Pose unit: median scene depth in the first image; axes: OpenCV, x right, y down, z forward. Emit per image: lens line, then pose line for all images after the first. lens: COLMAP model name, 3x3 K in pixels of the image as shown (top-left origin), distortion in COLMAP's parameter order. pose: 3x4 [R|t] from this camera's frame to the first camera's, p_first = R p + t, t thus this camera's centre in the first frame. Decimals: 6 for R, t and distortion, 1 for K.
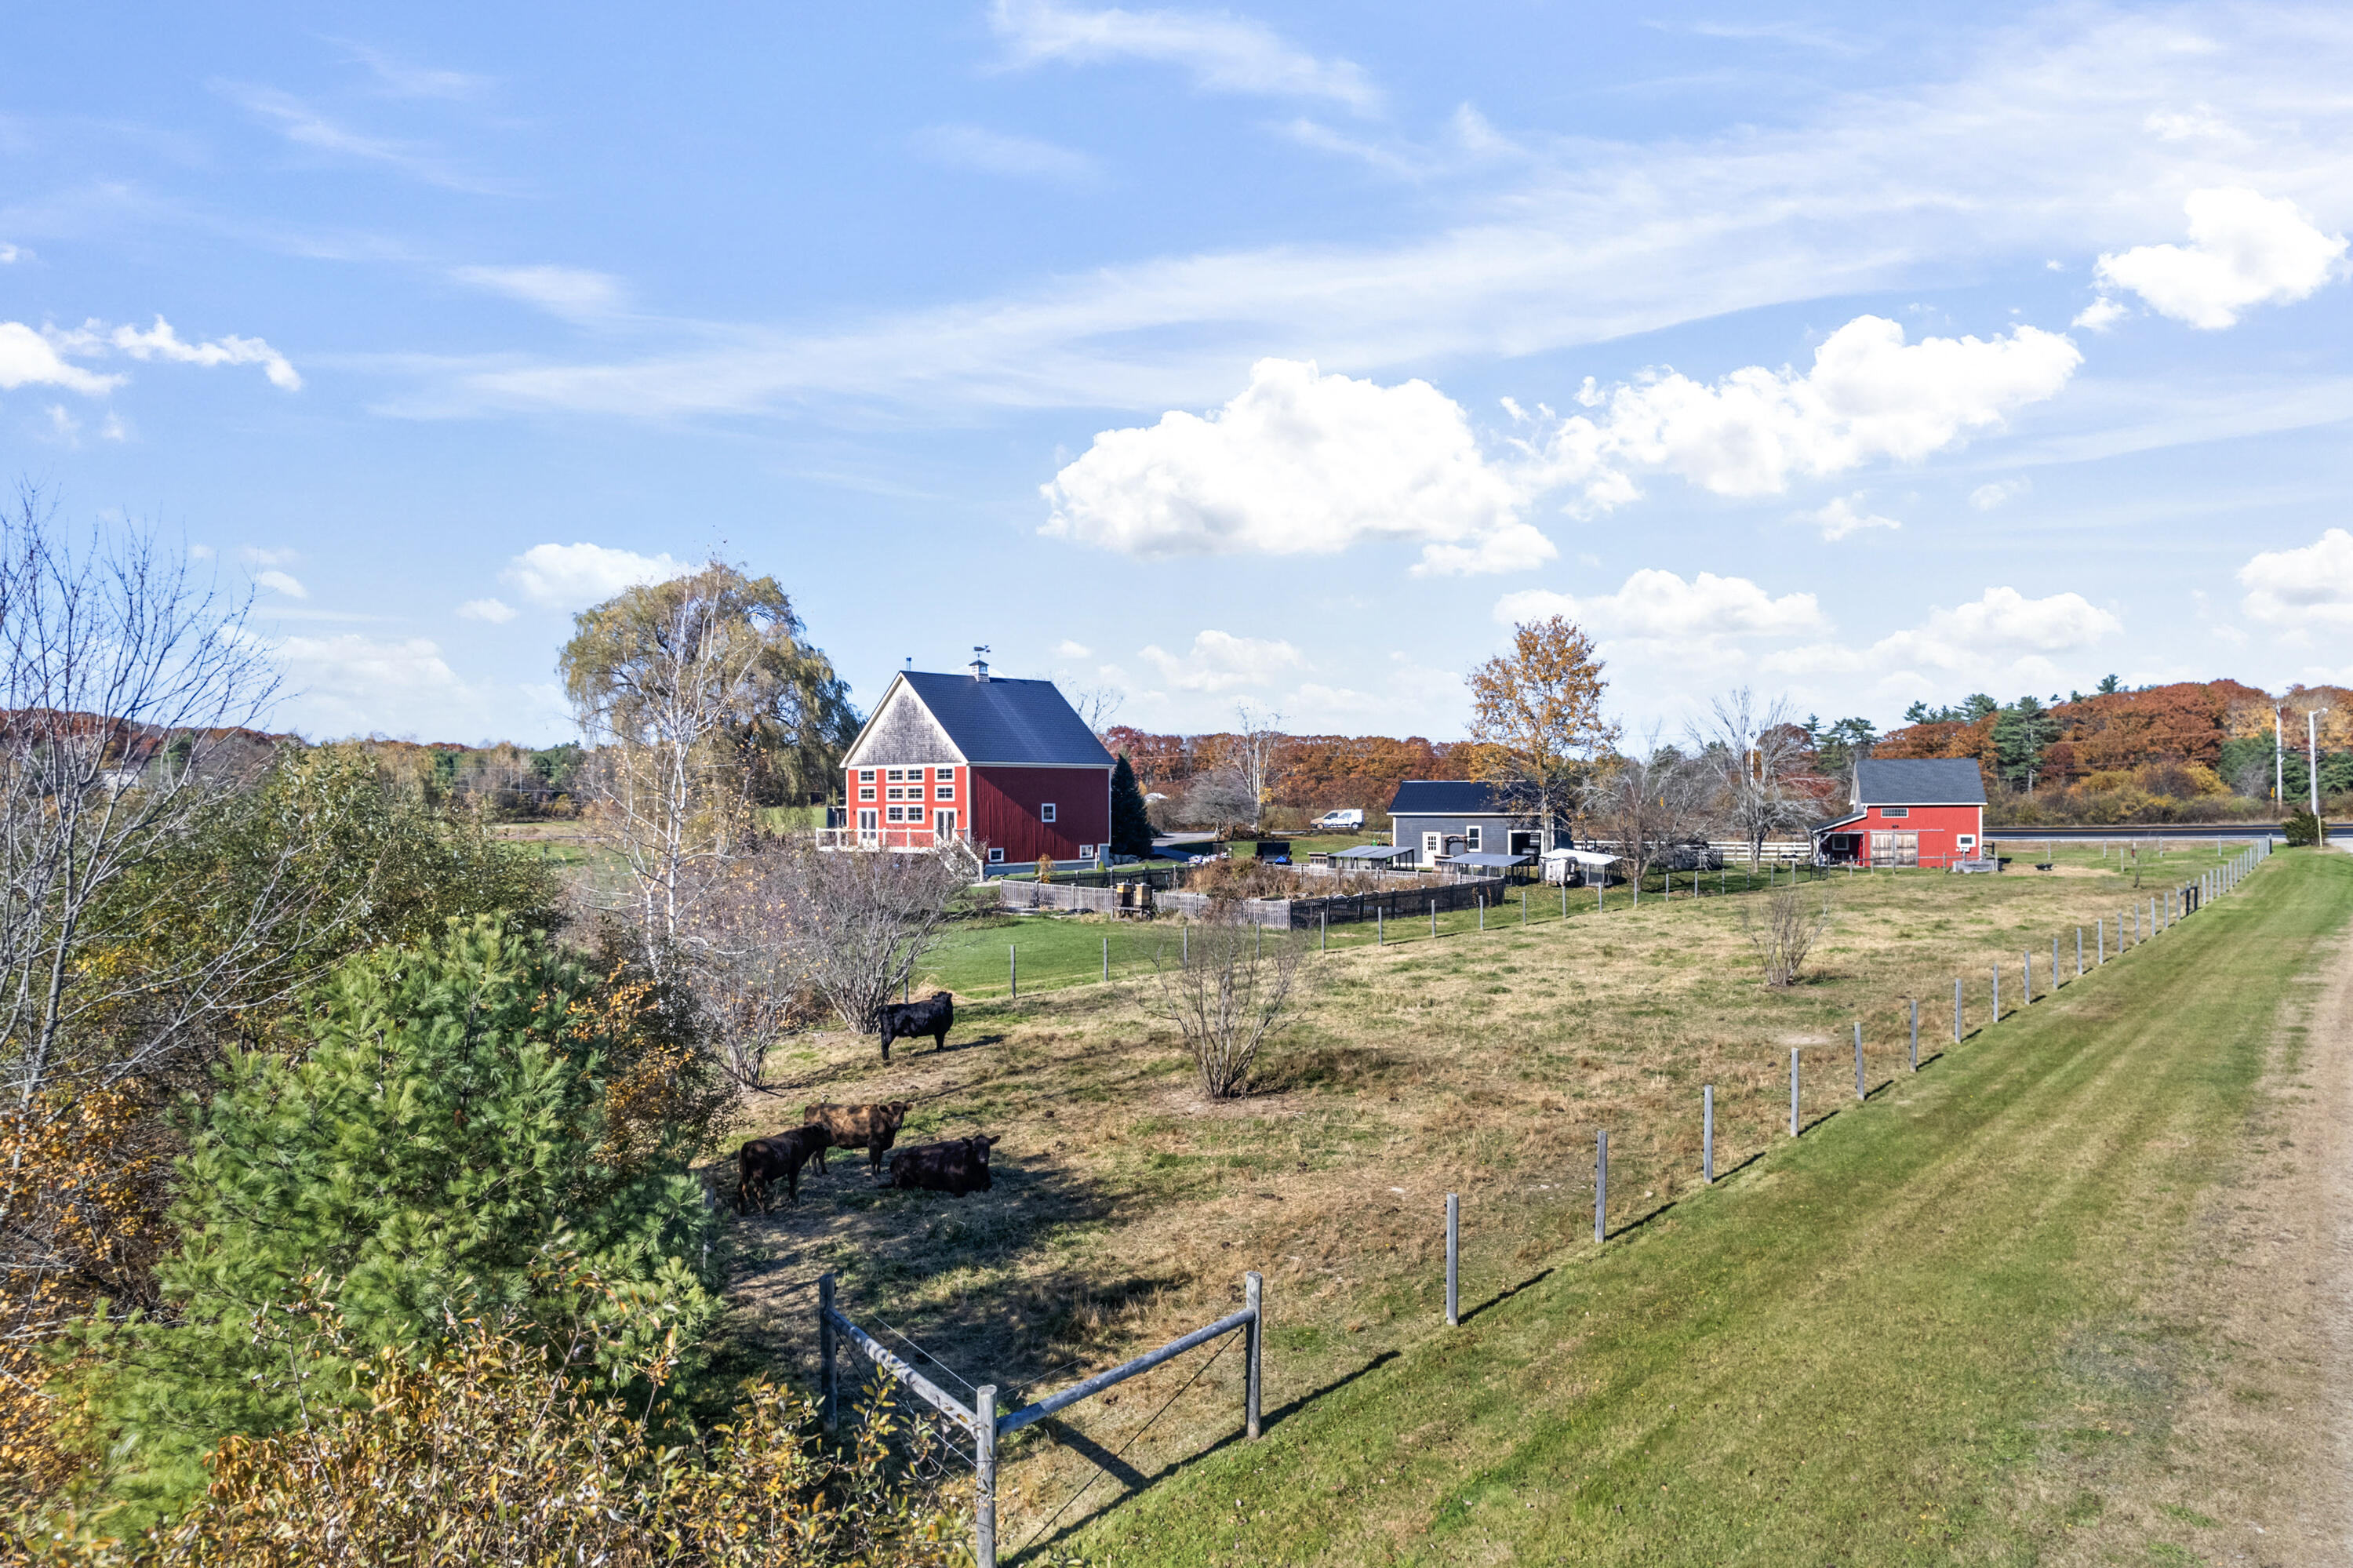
lens RADIAL K [[1492.7, 0, 1176.5], [0, 1492.7, 784.0], [0, 0, 1]] dist [-0.000397, -0.000640]
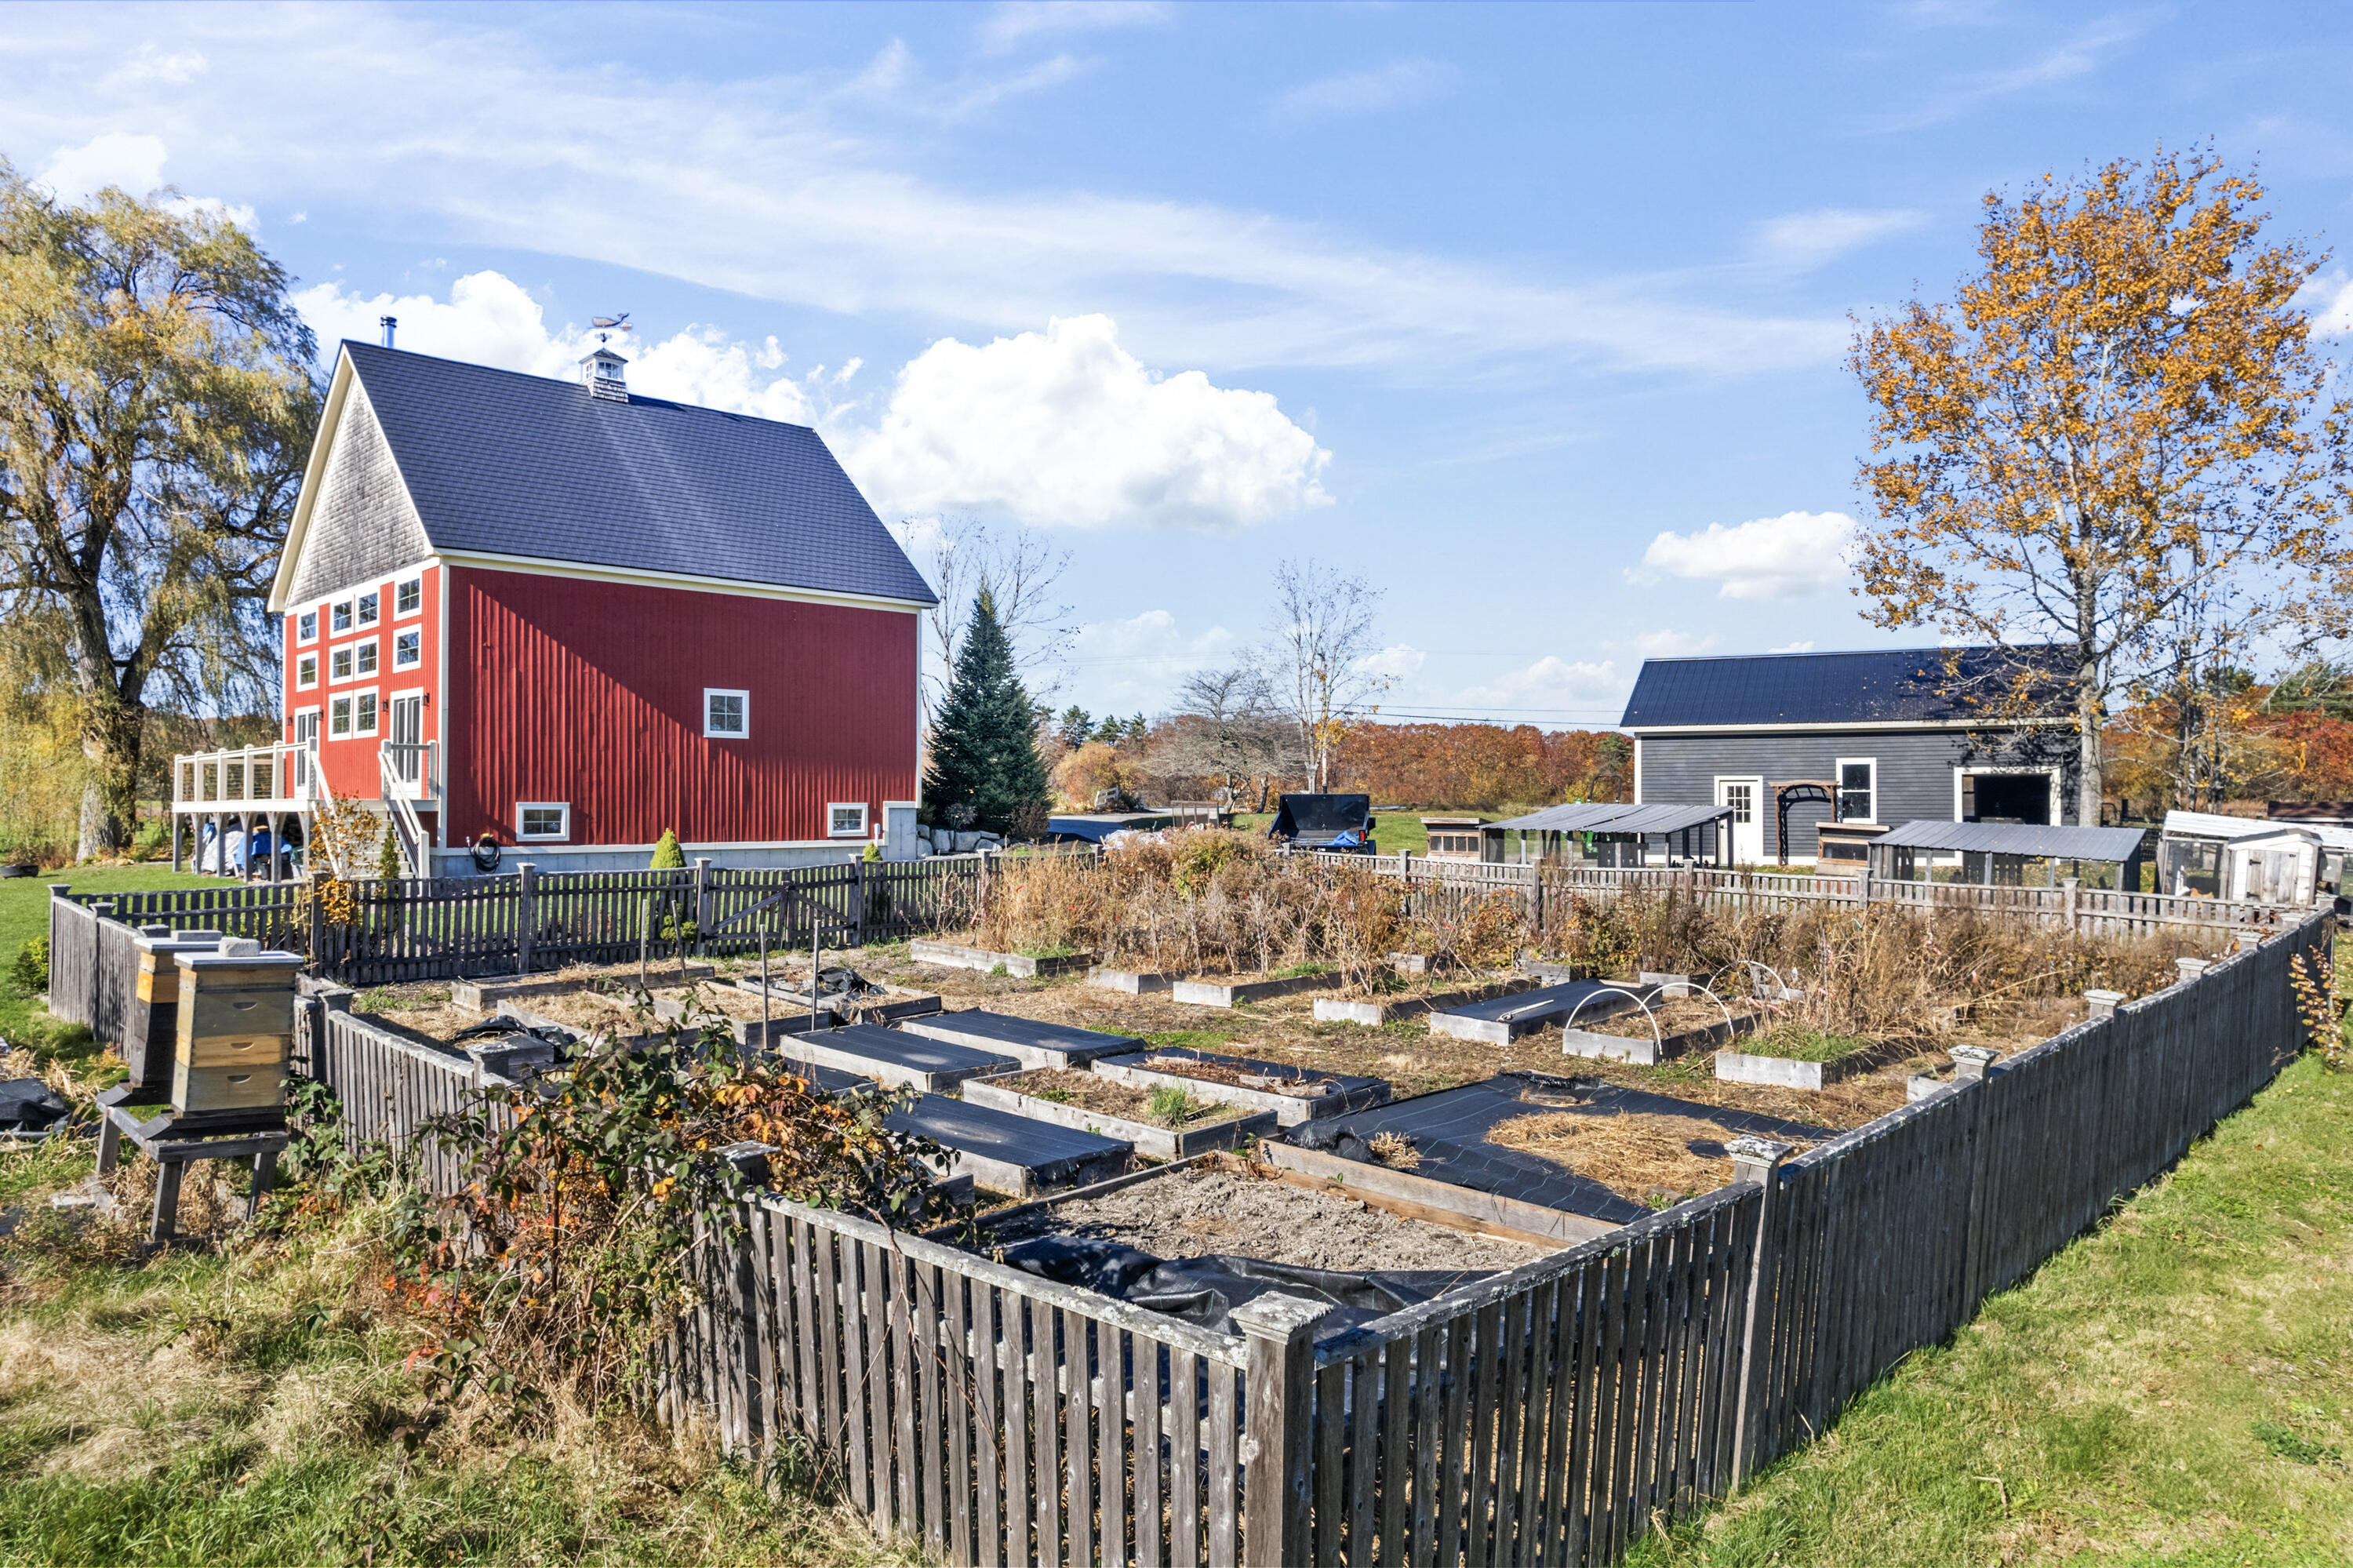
lens RADIAL K [[1492.7, 0, 1176.5], [0, 1492.7, 784.0], [0, 0, 1]] dist [-0.000397, -0.000640]
pose [[0.998059, 0.003788, -0.062162, 0.051284], [-0.003878, 0.999992, -0.001313, 0.037341], [0.062157, 0.001551, 0.998065, 0.633165]]
